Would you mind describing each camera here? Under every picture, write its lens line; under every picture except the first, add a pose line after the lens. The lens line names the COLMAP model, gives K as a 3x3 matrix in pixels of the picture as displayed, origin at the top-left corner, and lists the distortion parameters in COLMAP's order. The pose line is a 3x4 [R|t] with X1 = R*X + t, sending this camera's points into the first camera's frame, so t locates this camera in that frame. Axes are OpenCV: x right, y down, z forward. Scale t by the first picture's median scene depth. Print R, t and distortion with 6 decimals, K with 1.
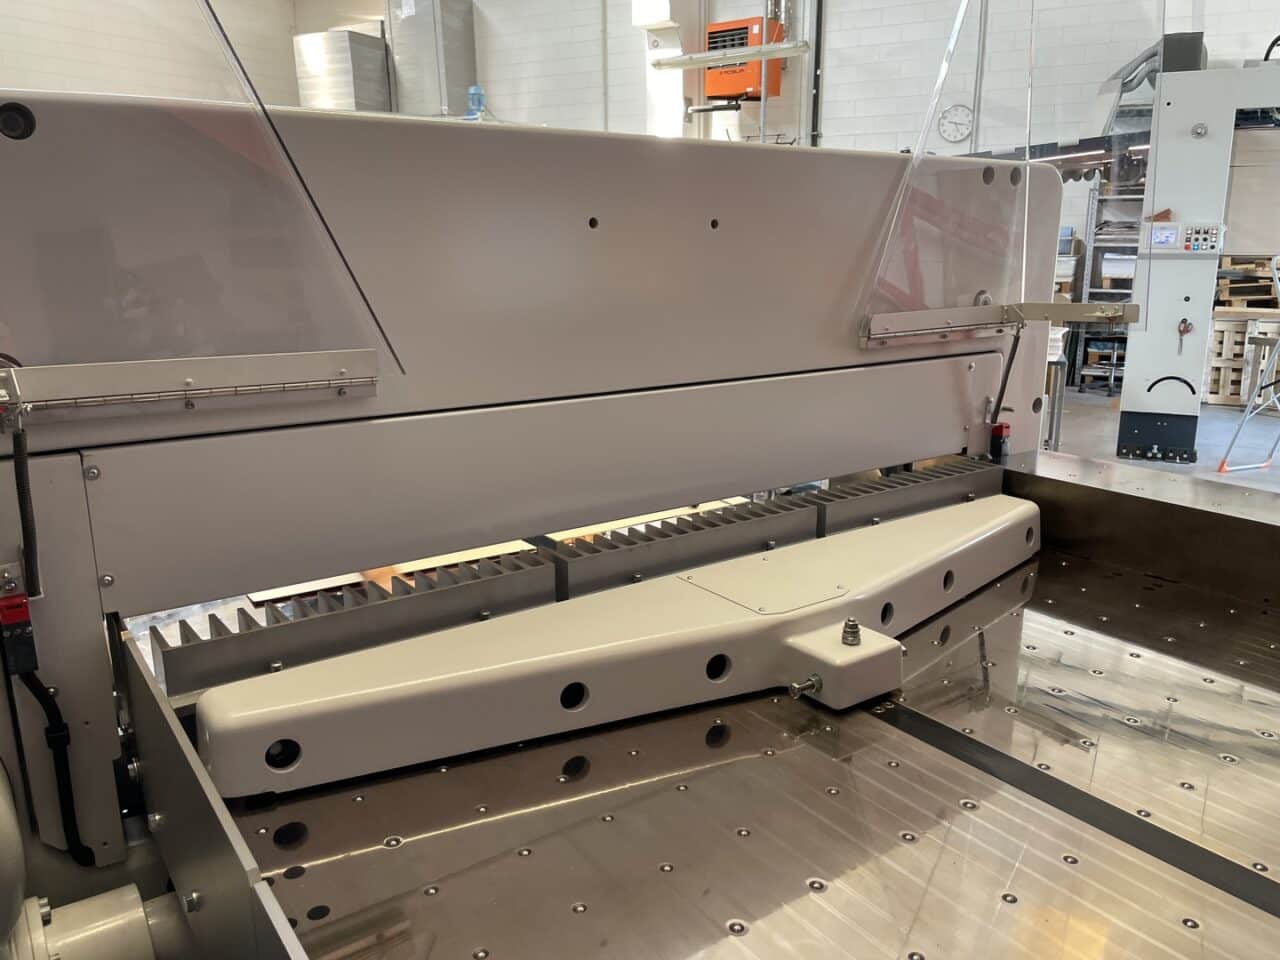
lens RADIAL K [[972.2, 0, 649.9], [0, 972.2, 480.4], [0, 0, 1]] dist [0.088150, -0.125406]
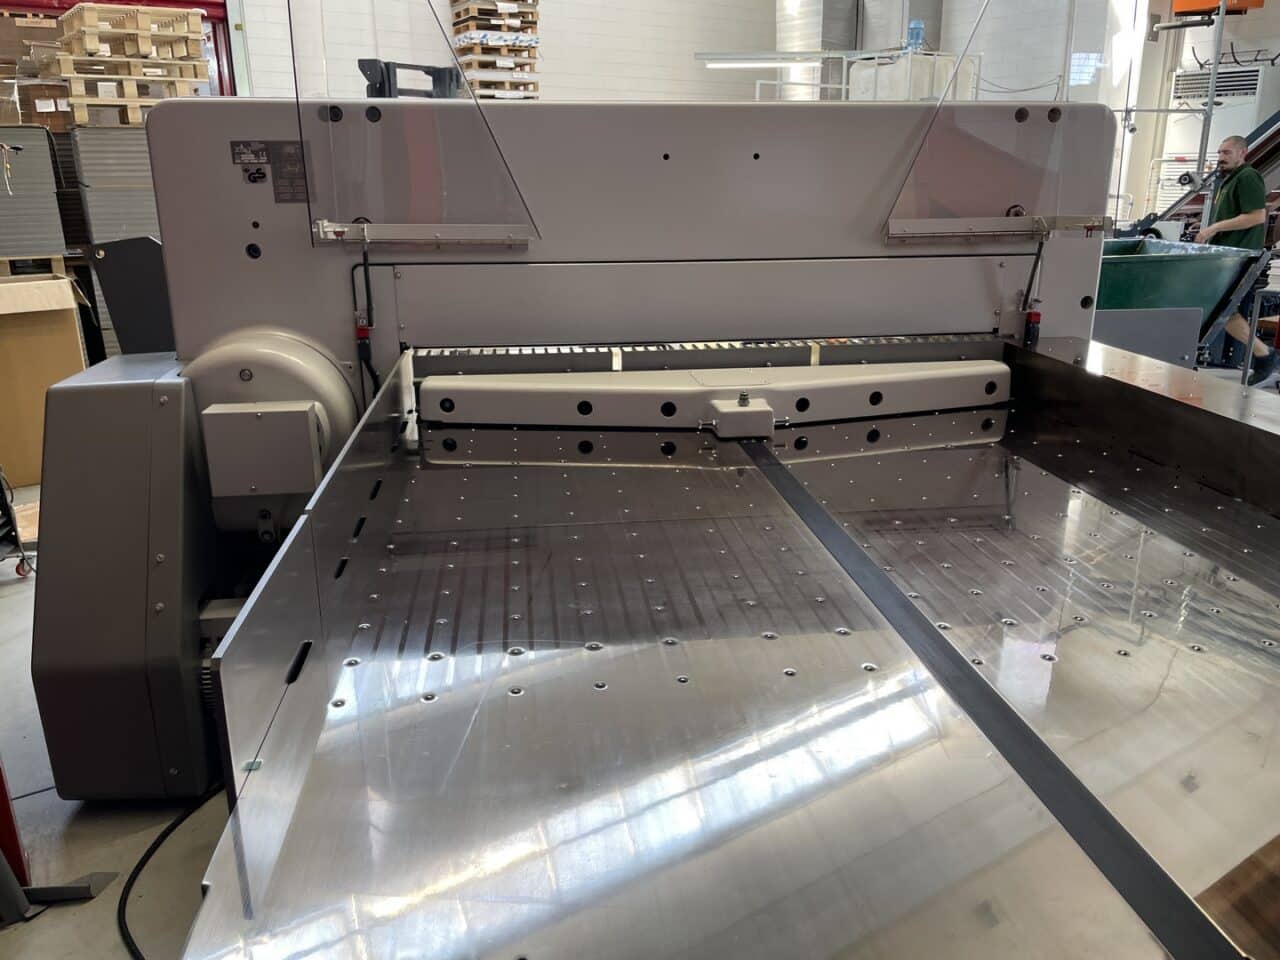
lens RADIAL K [[972.2, 0, 642.5], [0, 972.2, 470.4], [0, 0, 1]] dist [0.088150, -0.125406]
pose [[0.877471, 0.138264, -0.459269, 0.545099], [-0.112135, 0.990149, 0.083845, 0.098918], [0.466338, -0.022072, 0.884331, -0.385708]]
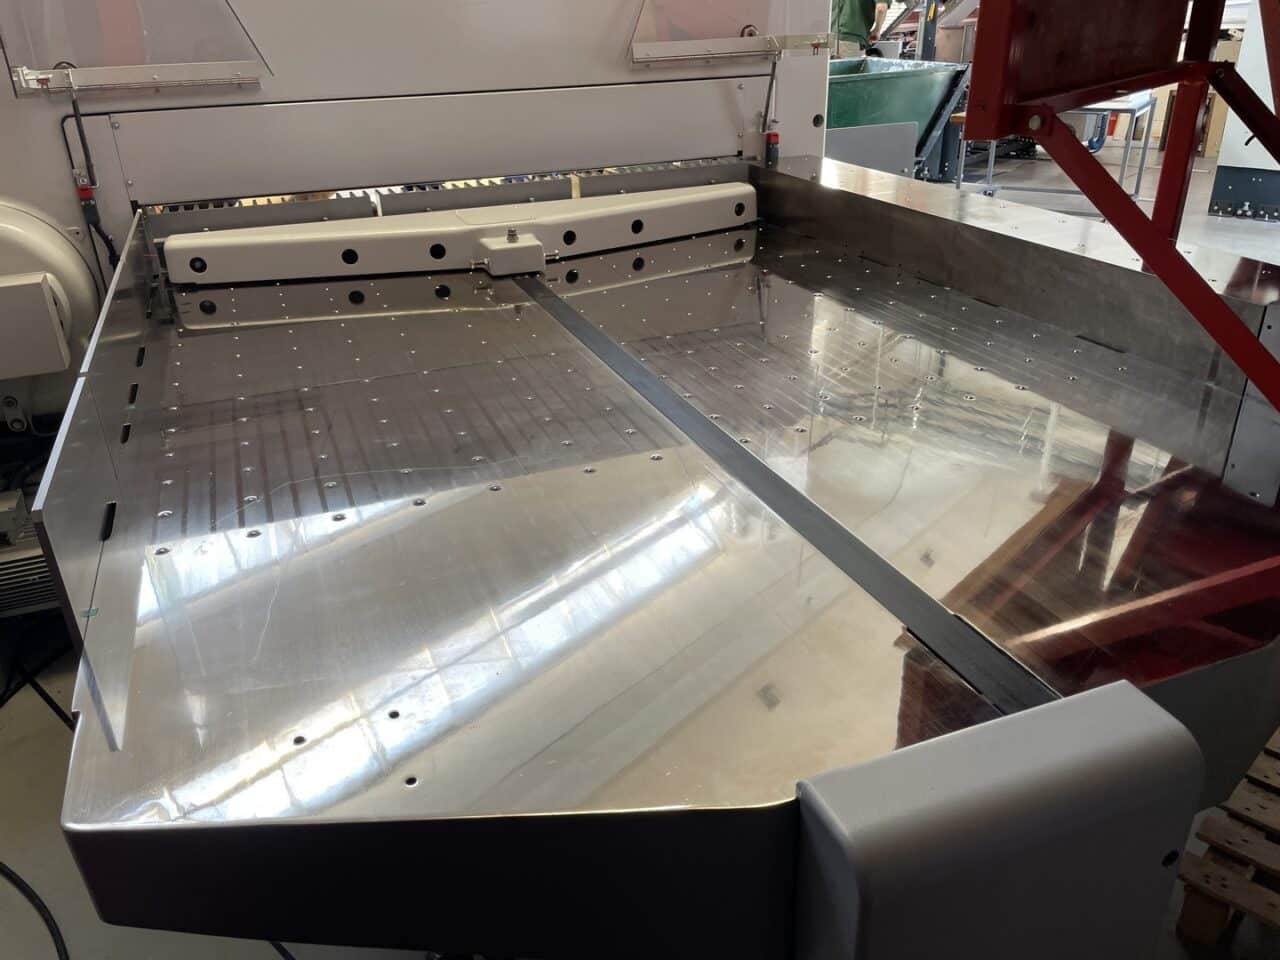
lens RADIAL K [[972.2, 0, 638.2], [0, 972.2, 487.9], [0, 0, 1]] dist [0.088150, -0.125406]
pose [[0.968262, 0.089318, -0.233432, 0.556267], [-0.034664, 0.972930, 0.228486, 0.118721], [0.247521, -0.213142, 0.945148, -0.442662]]
